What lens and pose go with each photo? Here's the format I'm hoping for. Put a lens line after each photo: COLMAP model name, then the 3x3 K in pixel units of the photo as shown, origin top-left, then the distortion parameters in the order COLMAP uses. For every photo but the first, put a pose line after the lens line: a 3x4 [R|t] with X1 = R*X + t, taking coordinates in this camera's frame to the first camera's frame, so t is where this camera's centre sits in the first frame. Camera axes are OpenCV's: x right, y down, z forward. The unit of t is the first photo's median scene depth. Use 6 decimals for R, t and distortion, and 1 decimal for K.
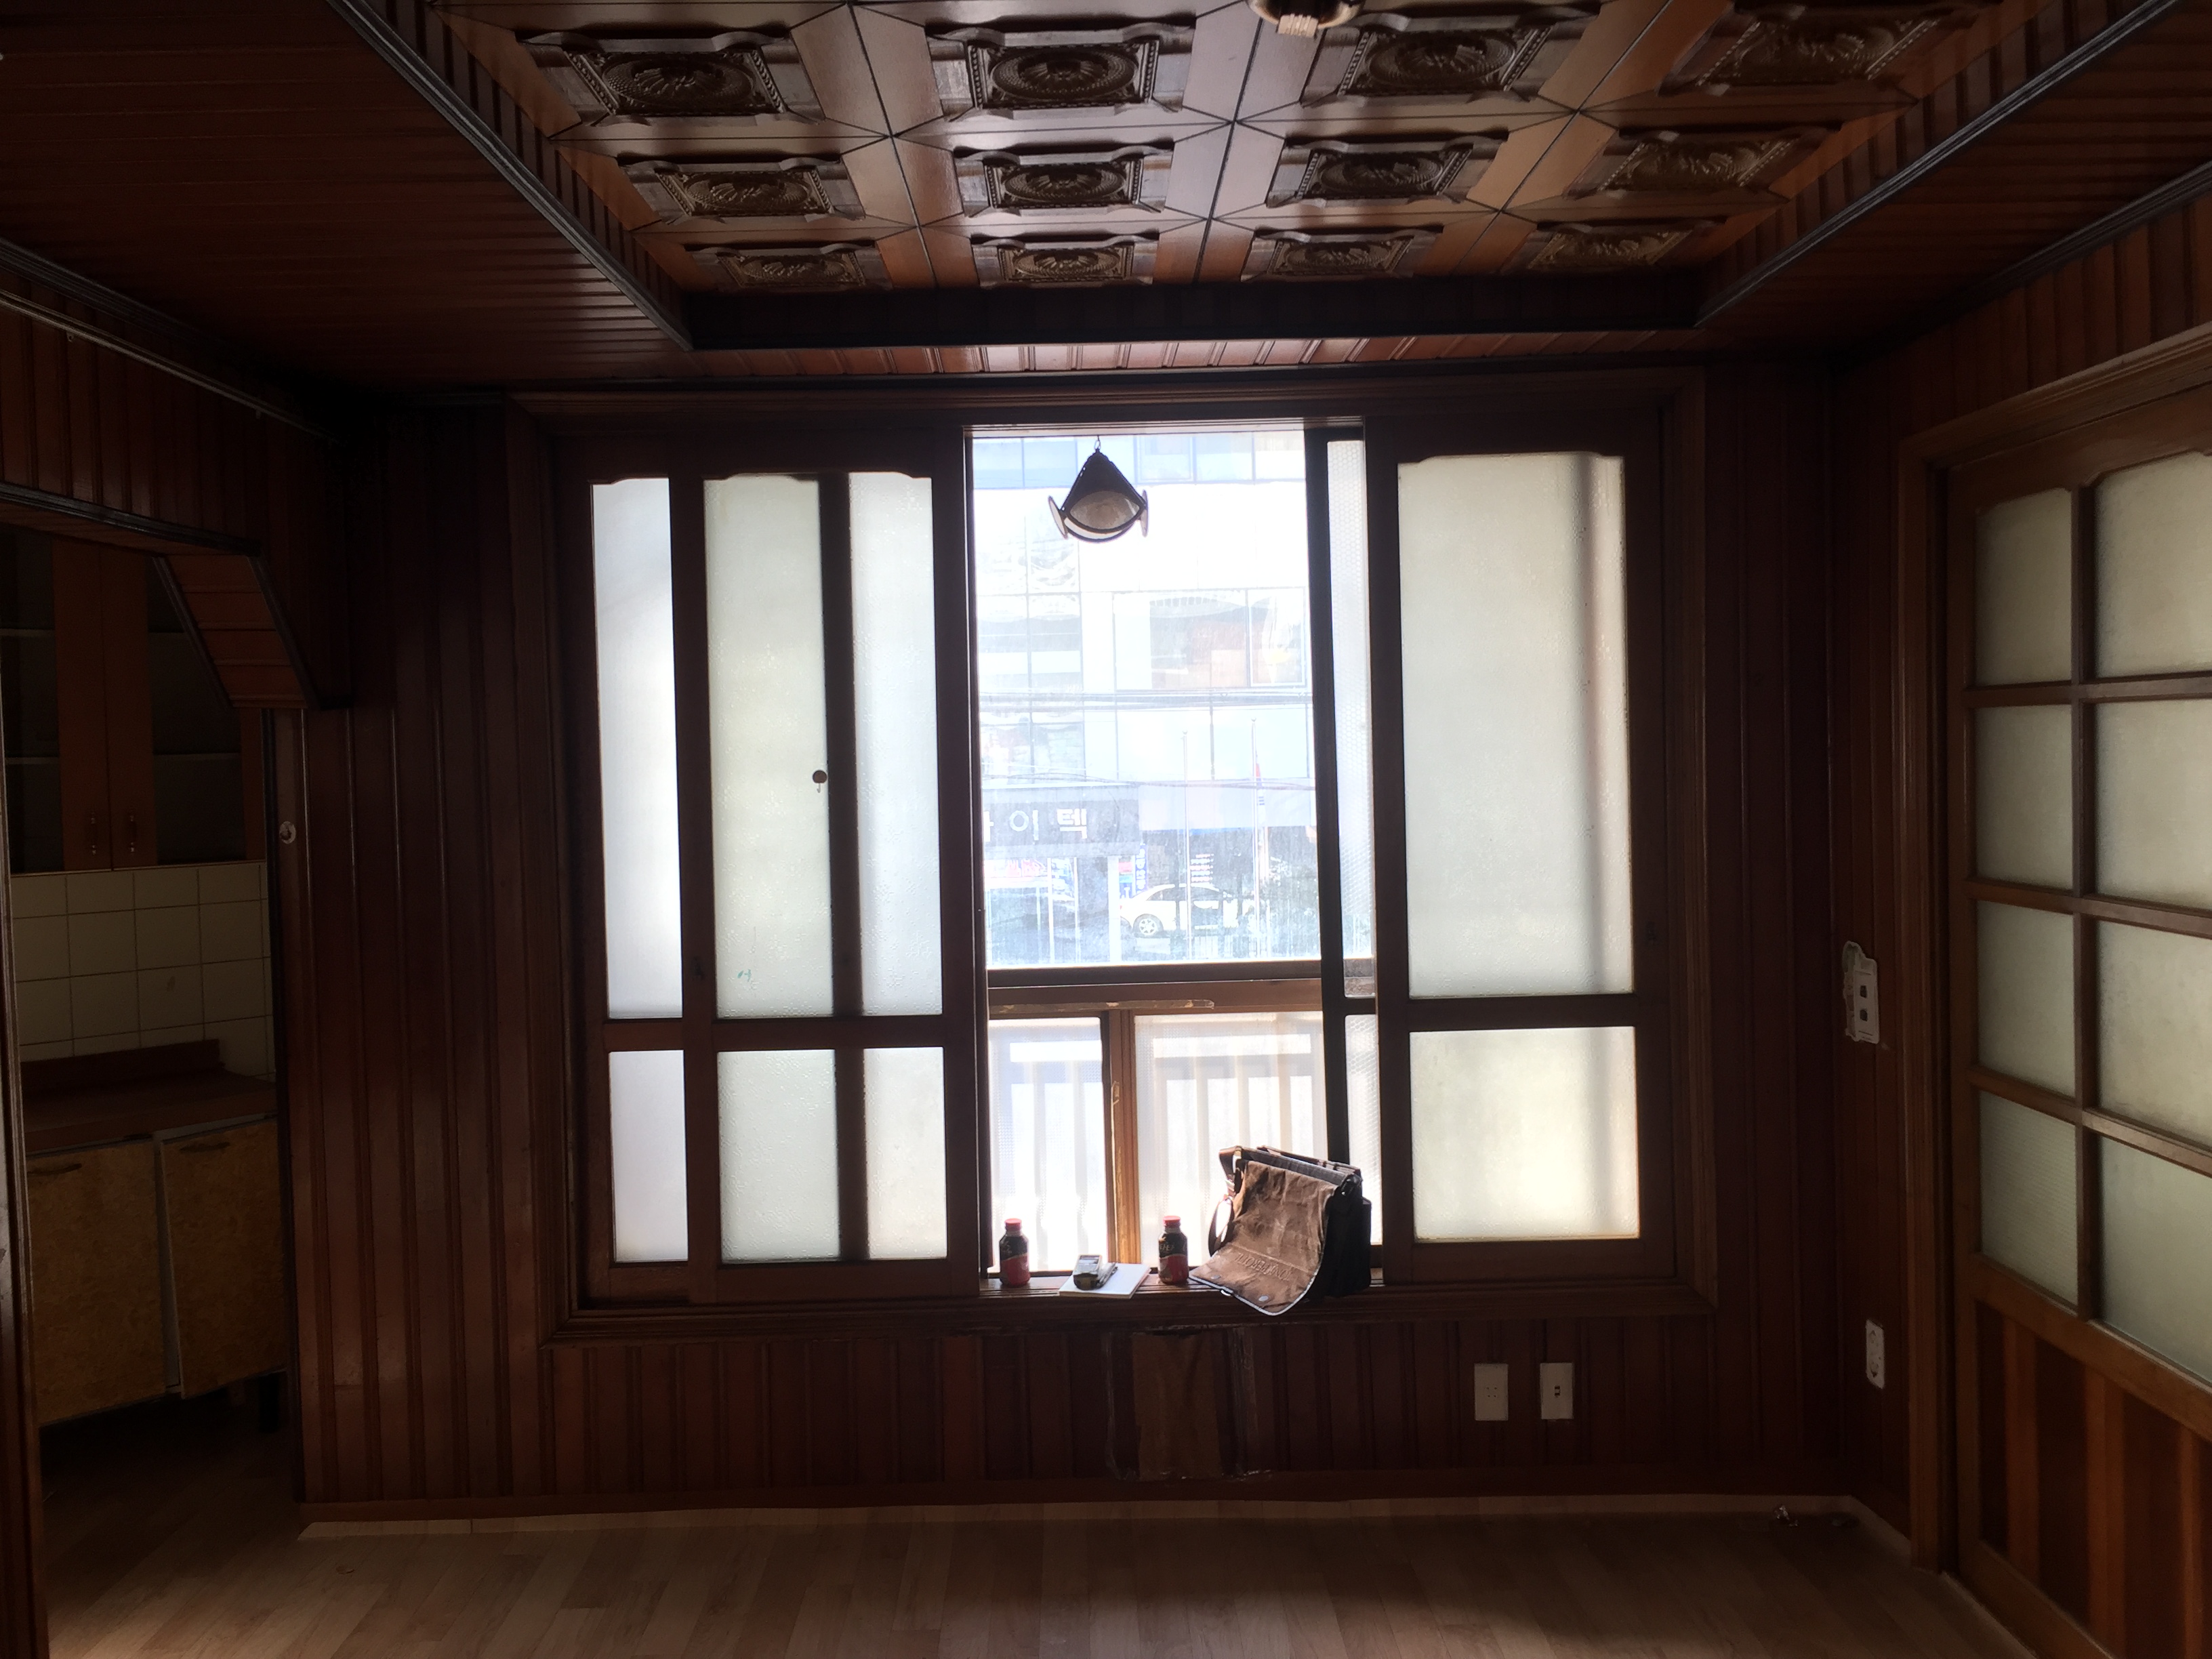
lens RADIAL K [[1879.6, 0, 1095.9], [0, 1879.6, 819.1], [0, 0, 1]] dist [0.066436, -0.094384]
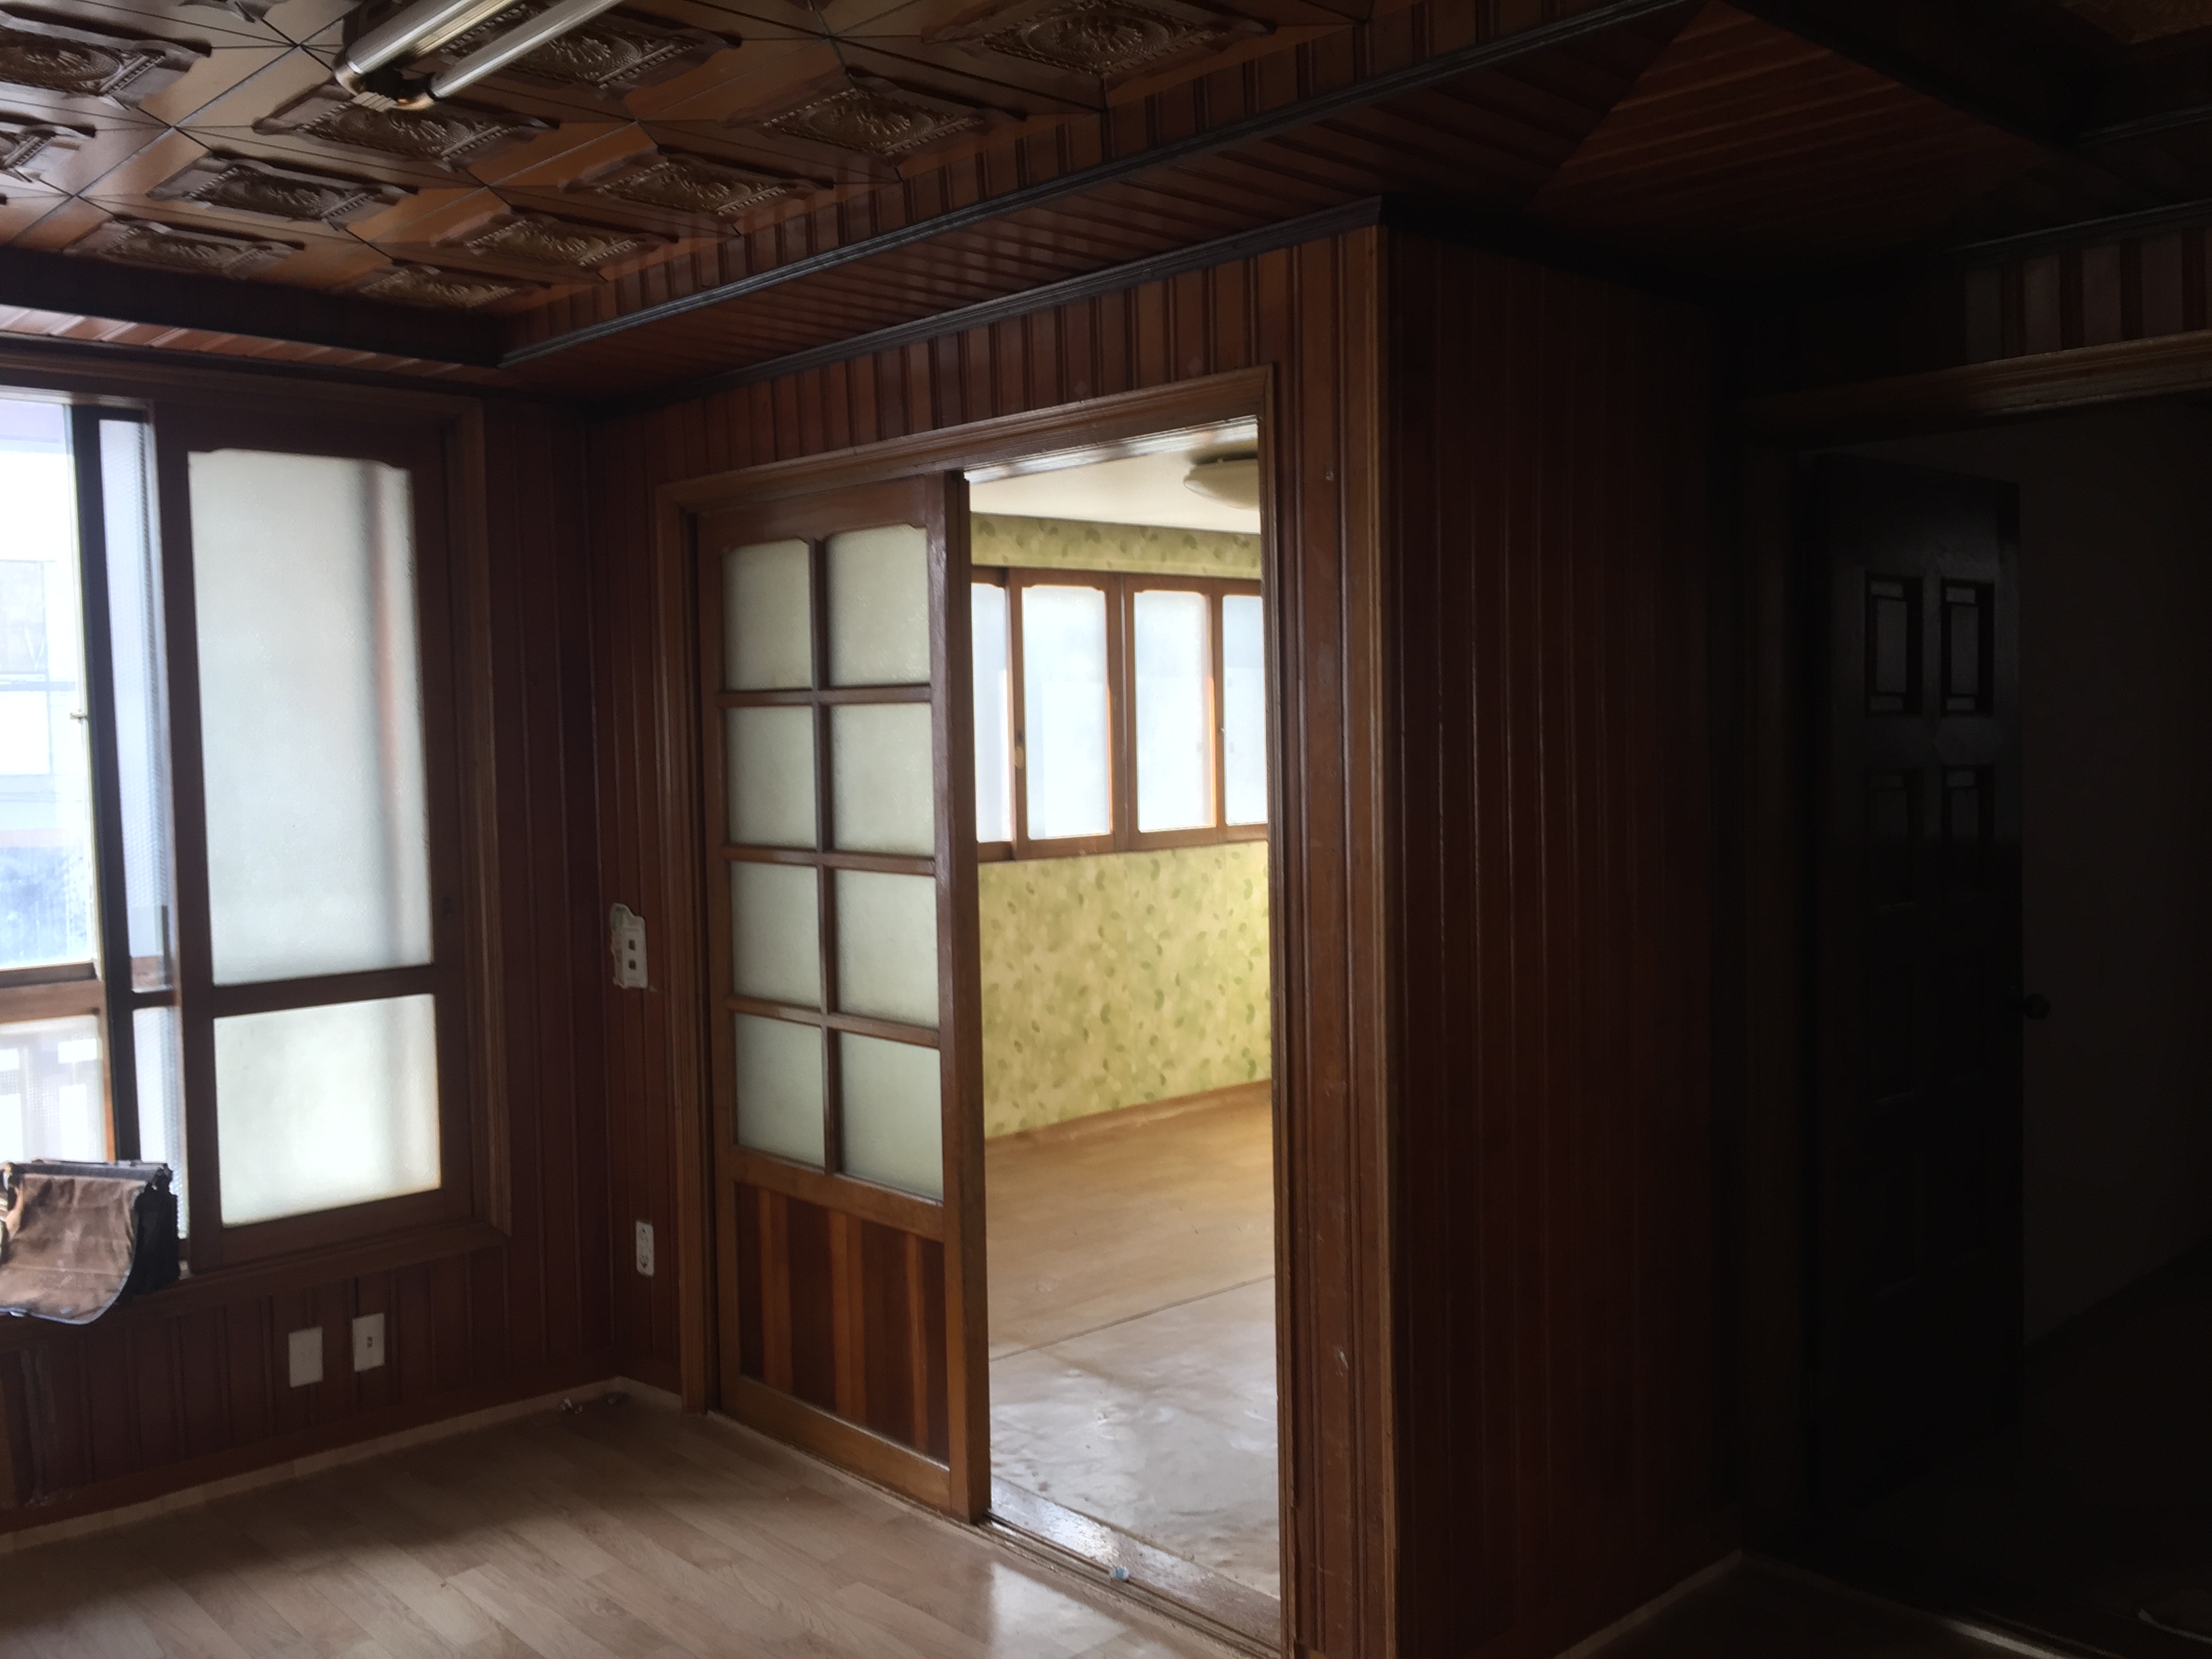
lens RADIAL K [[1879.6, 0, 1120.4], [0, 1879.6, 817.2], [0, 0, 1]] dist [0.066436, -0.094384]
pose [[0.730355, -0.021527, 0.682728, -0.176948], [0.023160, 0.999709, 0.006746, 0.009918], [-0.682675, 0.010885, 0.730641, -0.074585]]
